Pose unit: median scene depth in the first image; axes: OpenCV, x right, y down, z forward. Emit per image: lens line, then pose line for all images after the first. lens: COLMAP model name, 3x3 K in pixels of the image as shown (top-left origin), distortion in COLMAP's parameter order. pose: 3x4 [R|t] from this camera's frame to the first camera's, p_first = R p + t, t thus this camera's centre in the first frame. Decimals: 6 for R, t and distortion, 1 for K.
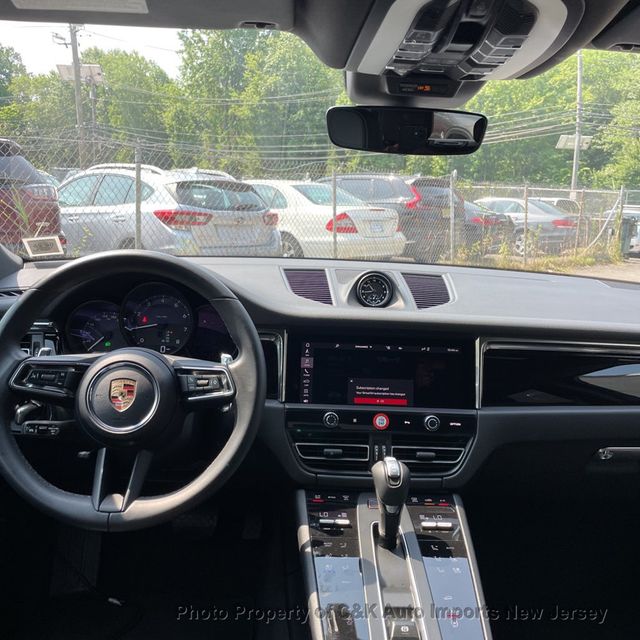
lens RADIAL K [[655.0, 0, 316.7], [0, 655.0, 316.2], [0, 0, 1]] dist [0.024400, 0.000000]
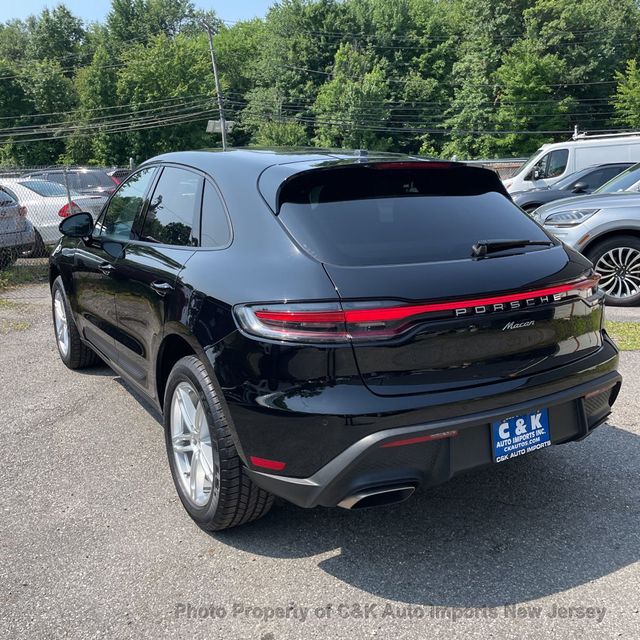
lens RADIAL K [[655.0, 0, 333.8], [0, 655.0, 319.1], [0, 0, 1]] dist [0.024400, 0.000000]
pose [[0.862576, -0.163753, 0.478693, -0.041258], [0.145712, 0.986488, 0.074897, 0.012684], [-0.484490, 0.005147, 0.874782, -0.096673]]
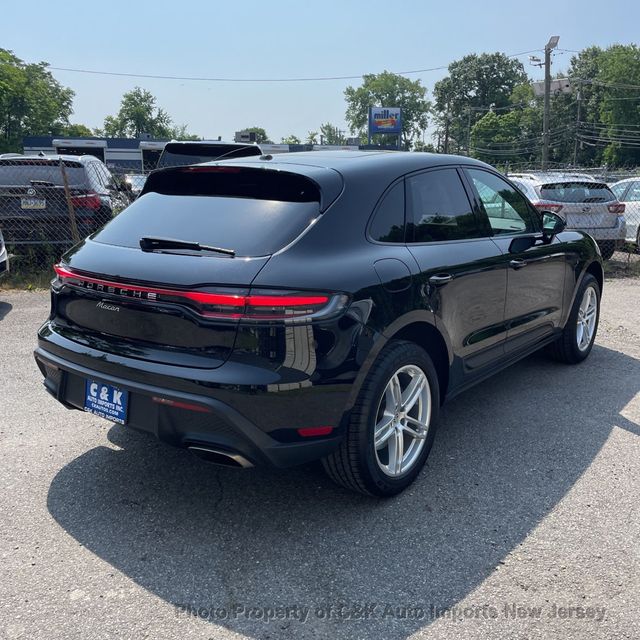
lens RADIAL K [[655.0, 0, 322.4], [0, 655.0, 316.7], [0, 0, 1]] dist [0.024400, 0.000000]
pose [[0.766979, 0.088734, -0.635507, 0.073243], [-0.086722, 0.995640, 0.034356, 0.017174], [0.635785, 0.028763, 0.771330, -0.091522]]
